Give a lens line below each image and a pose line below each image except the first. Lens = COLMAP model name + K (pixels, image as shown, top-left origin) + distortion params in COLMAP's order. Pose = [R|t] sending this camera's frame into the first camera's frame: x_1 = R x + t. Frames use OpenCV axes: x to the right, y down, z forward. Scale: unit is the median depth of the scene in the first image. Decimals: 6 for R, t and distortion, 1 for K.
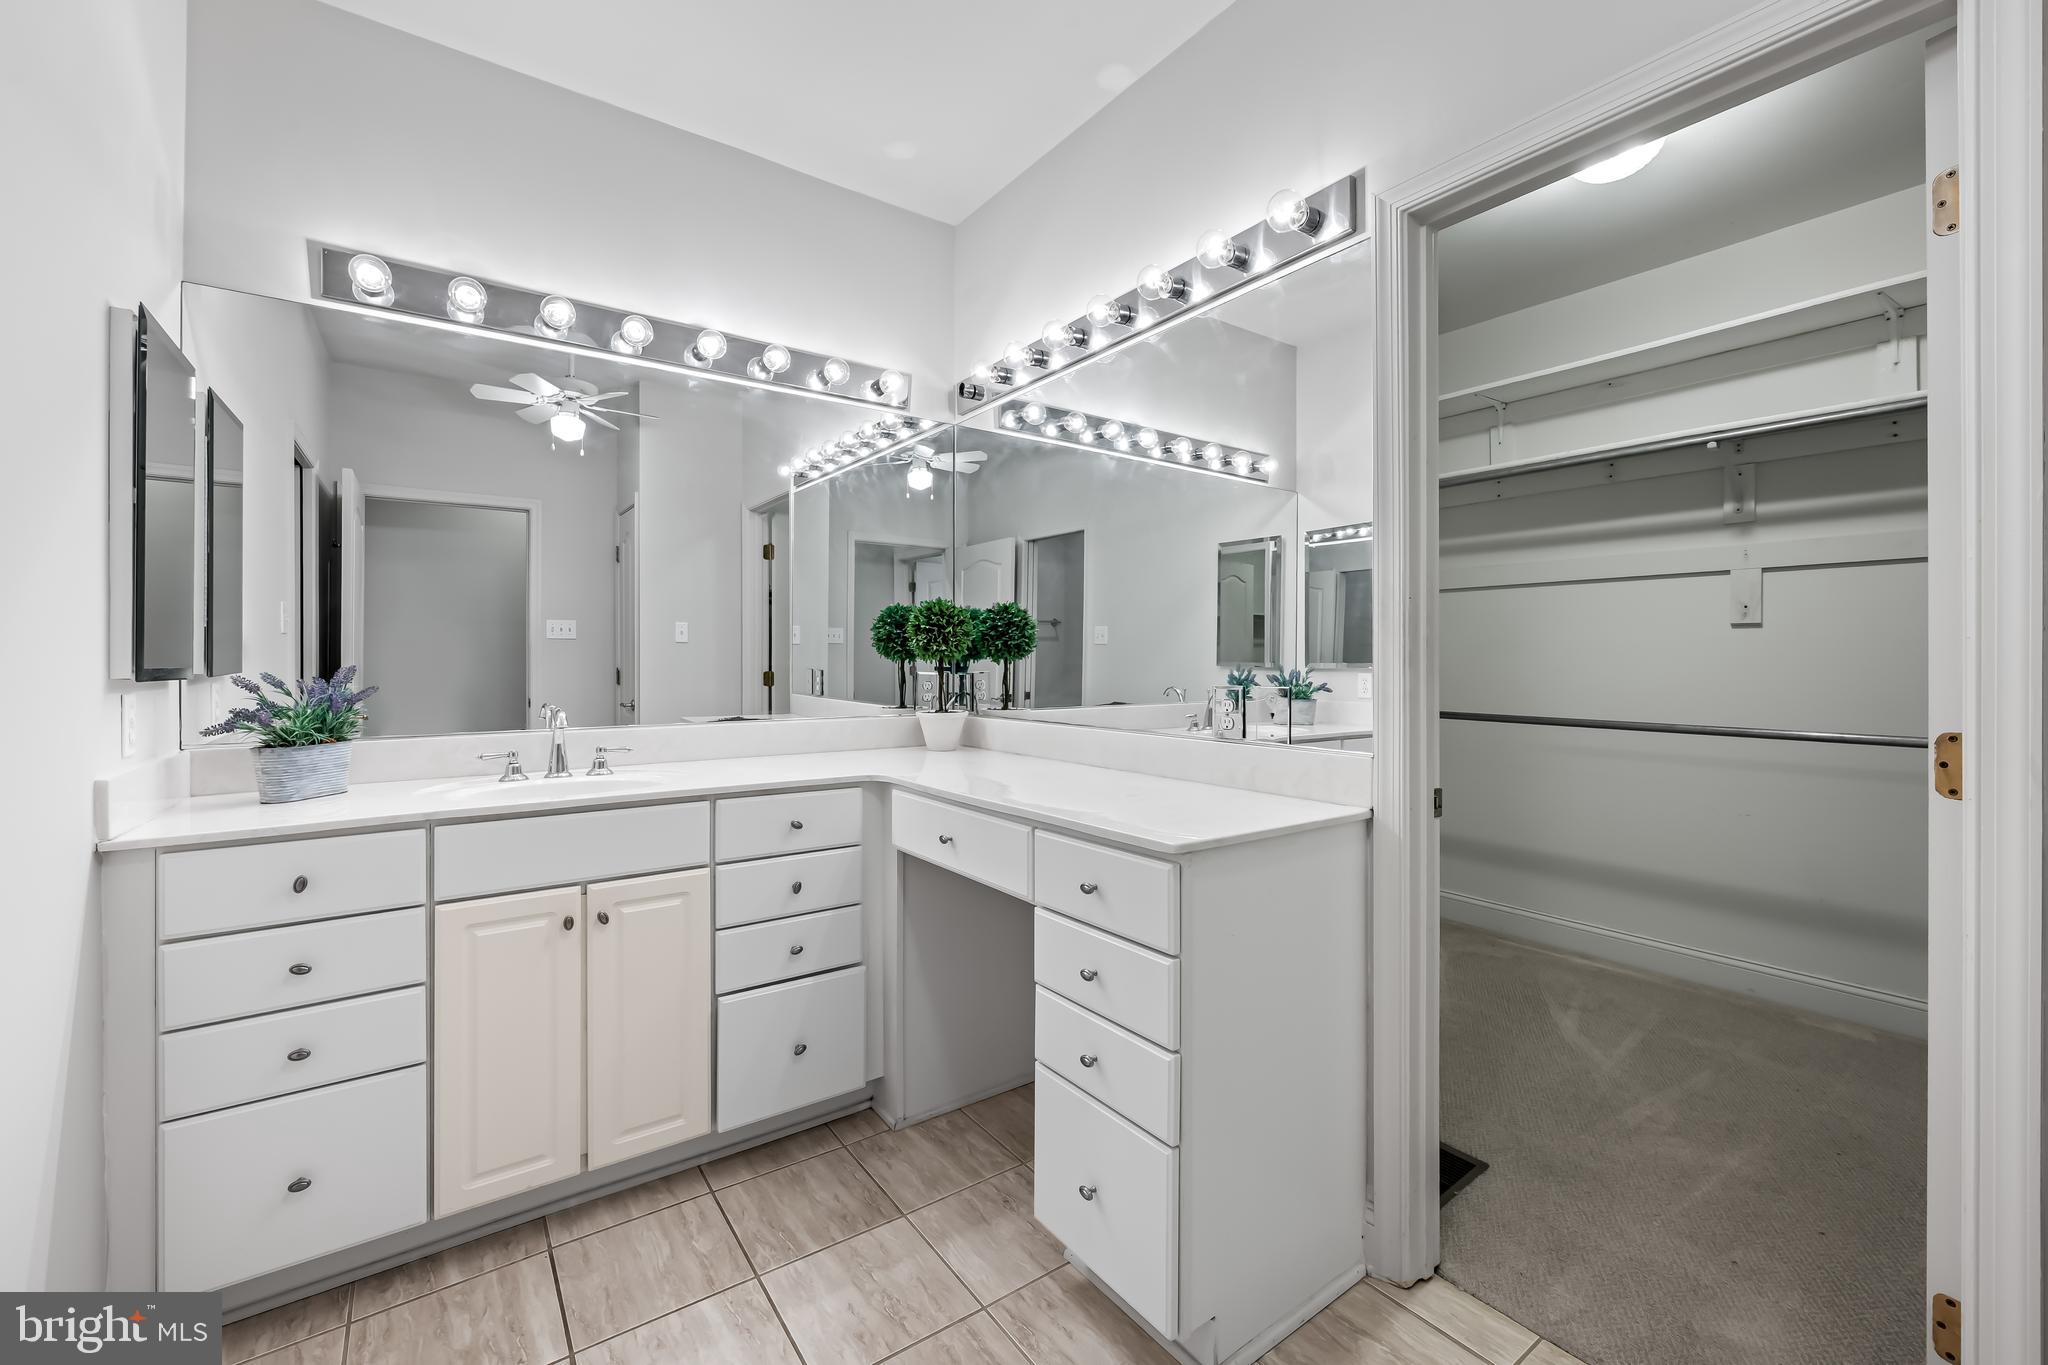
lens RADIAL K [[829.7, 0, 1028.4], [0, 829.7, 661.3], [0, 0, 1]] dist [-0.002202, -0.000291]
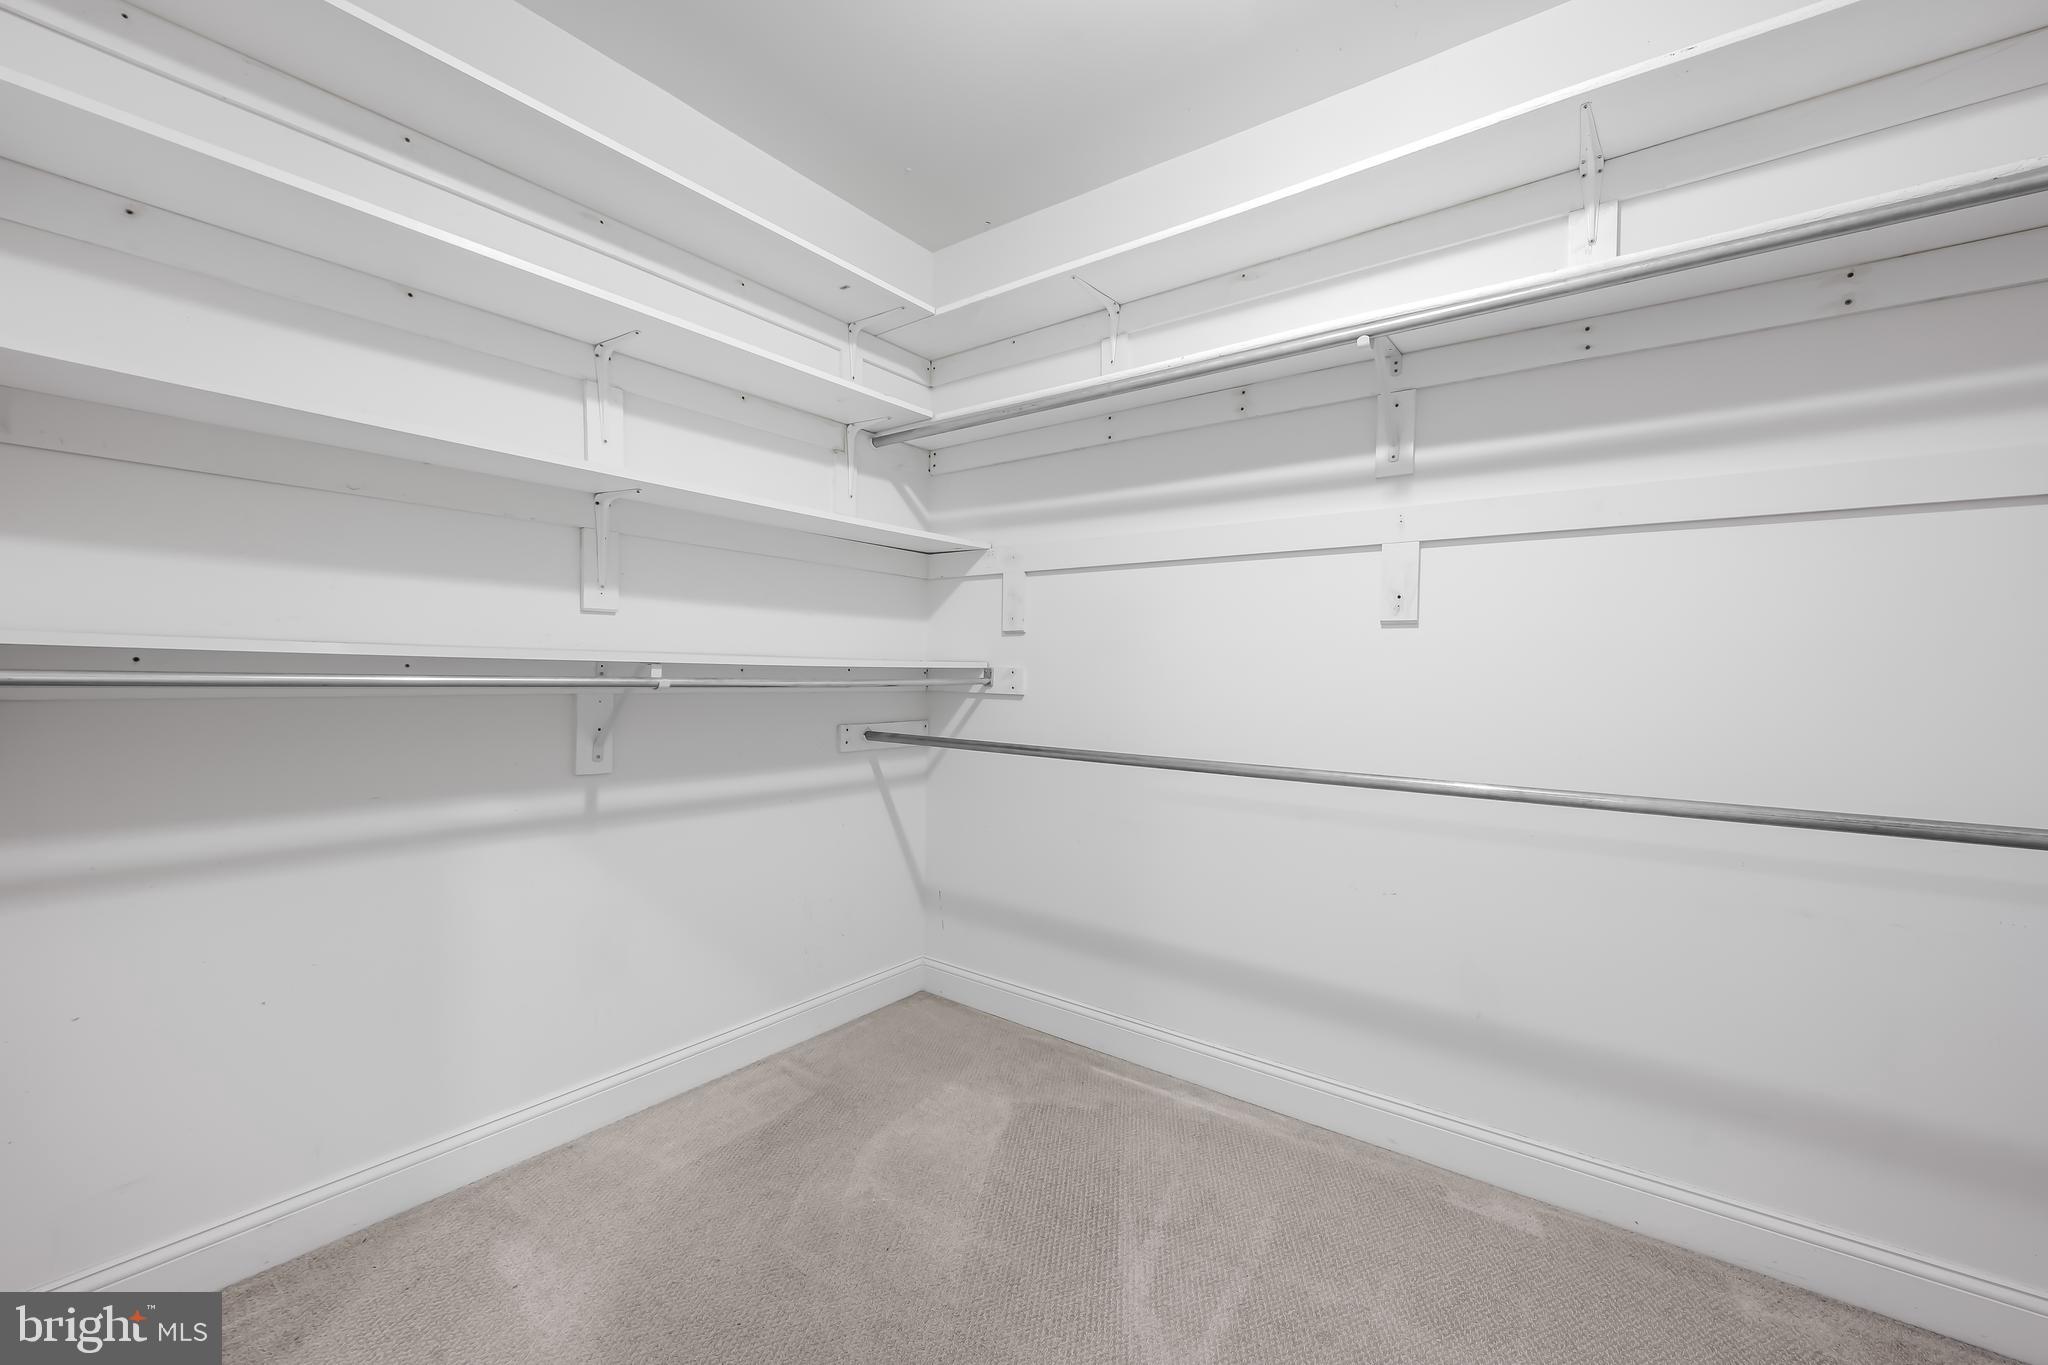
lens RADIAL K [[829.7, 0, 1019.6], [0, 829.7, 690.4], [0, 0, 1]] dist [-0.002202, -0.000291]
pose [[0.955579, 0.015556, 0.294325, 0.361232], [-0.019723, 0.999743, 0.011193, 0.010632], [-0.294075, -0.016500, 0.955640, 0.430672]]
